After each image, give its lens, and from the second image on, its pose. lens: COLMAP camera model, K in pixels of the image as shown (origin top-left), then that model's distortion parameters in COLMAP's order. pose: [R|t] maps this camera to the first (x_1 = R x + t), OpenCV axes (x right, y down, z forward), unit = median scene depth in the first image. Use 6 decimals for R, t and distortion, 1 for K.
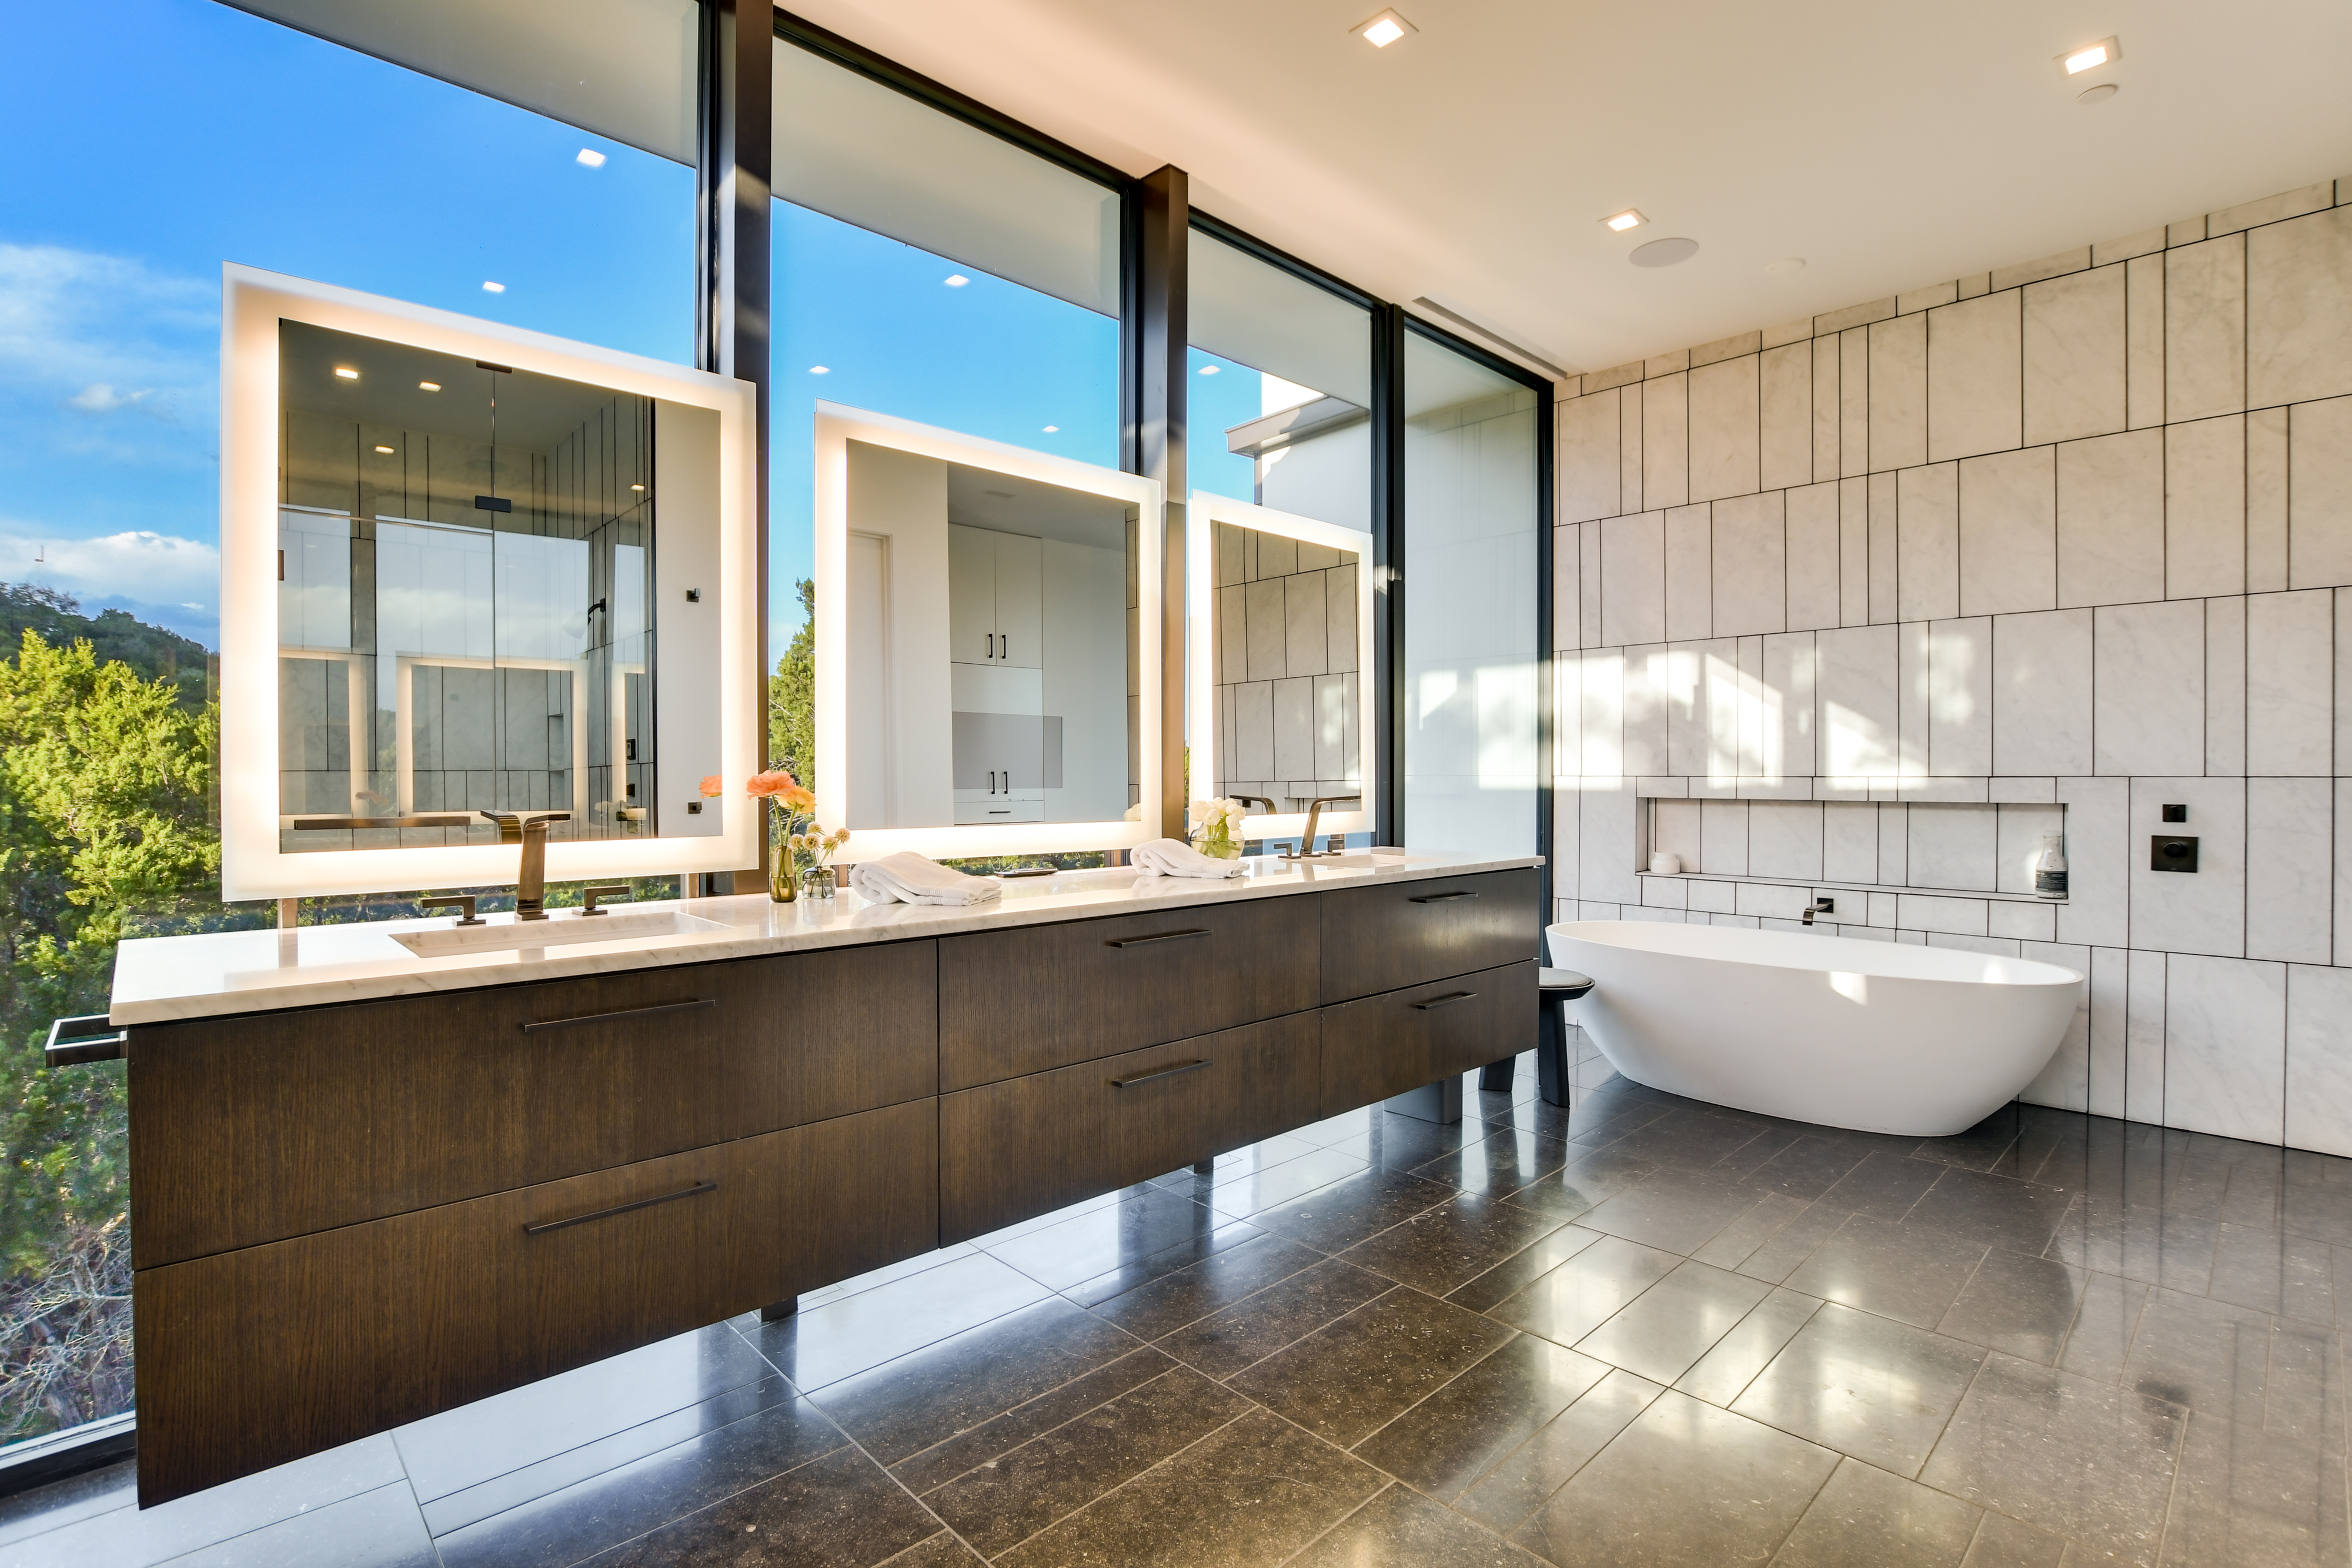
lens RADIAL K [[1115.1, 0, 1186.3], [0, 1115.1, 793.1], [0, 0, 1]] dist [-0.031100, 0.004776]
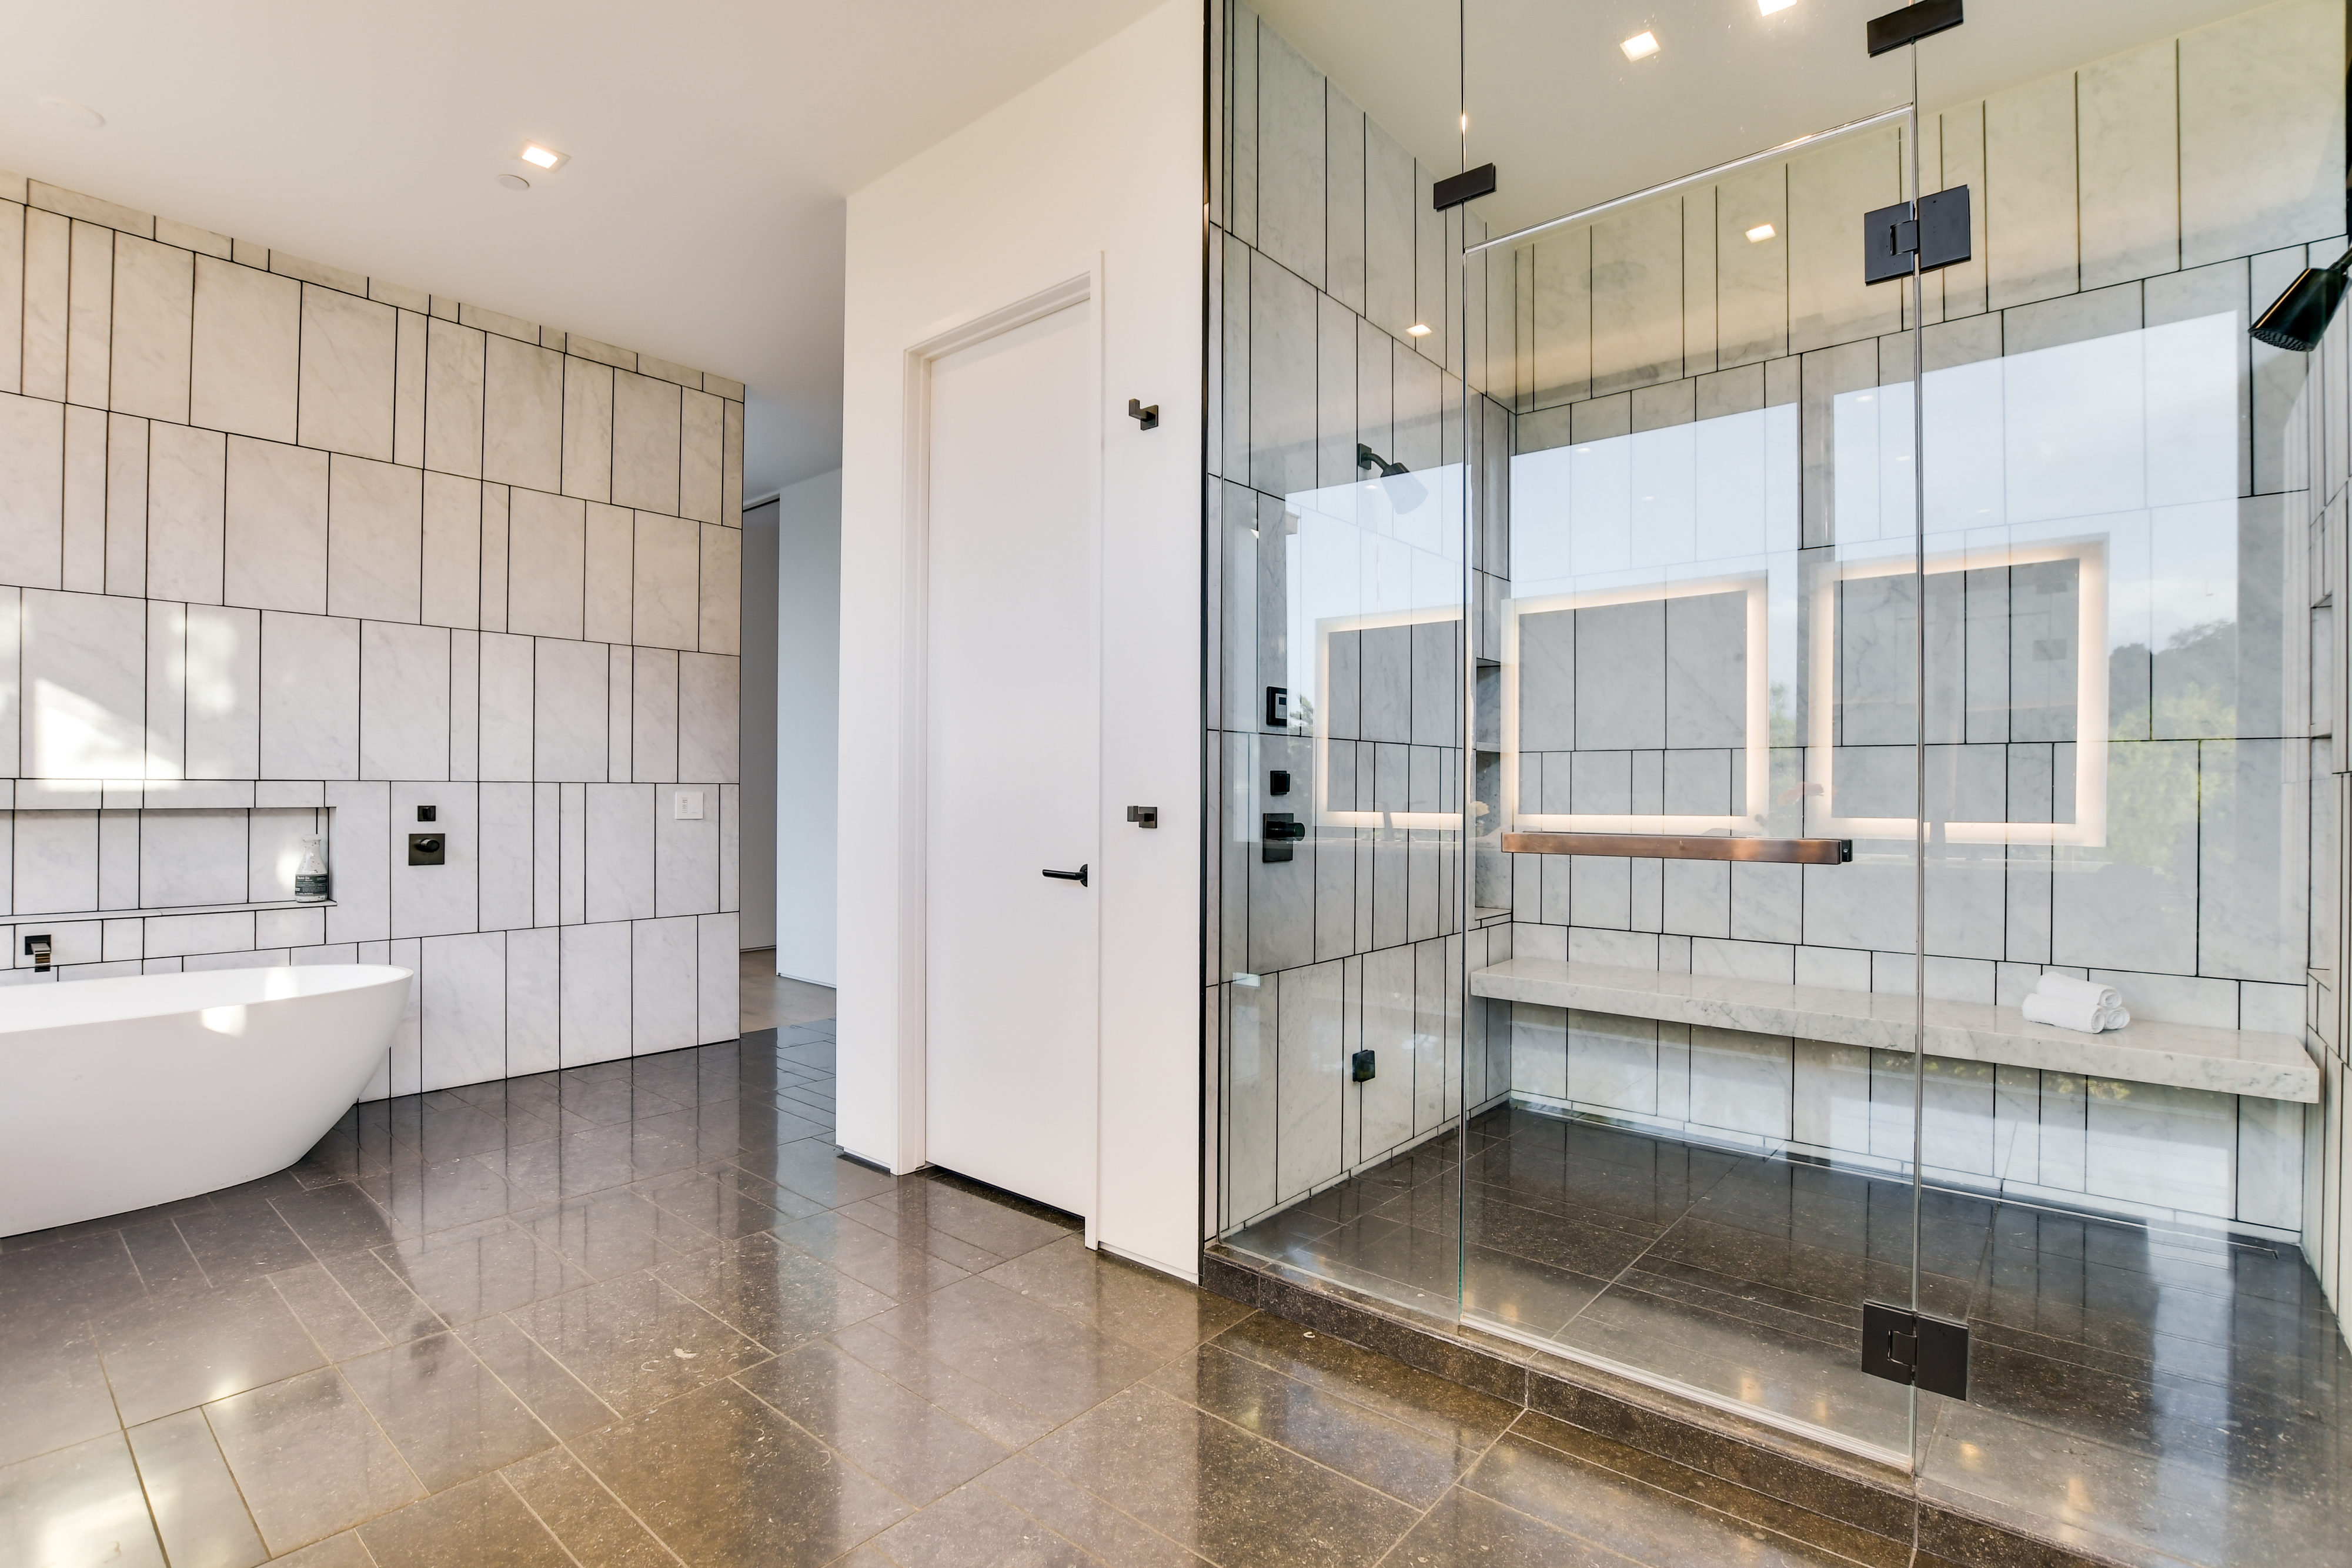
lens RADIAL K [[1110.6, 0, 1187.2], [0, 1110.6, 779.1], [0, 0, 1]] dist [-0.010161, 0.002995]
pose [[-0.082909, 0.008776, 0.996519, -0.289990], [0.007373, 0.999939, -0.008193, -0.001795], [-0.996530, 0.006668, -0.082968, 0.292489]]
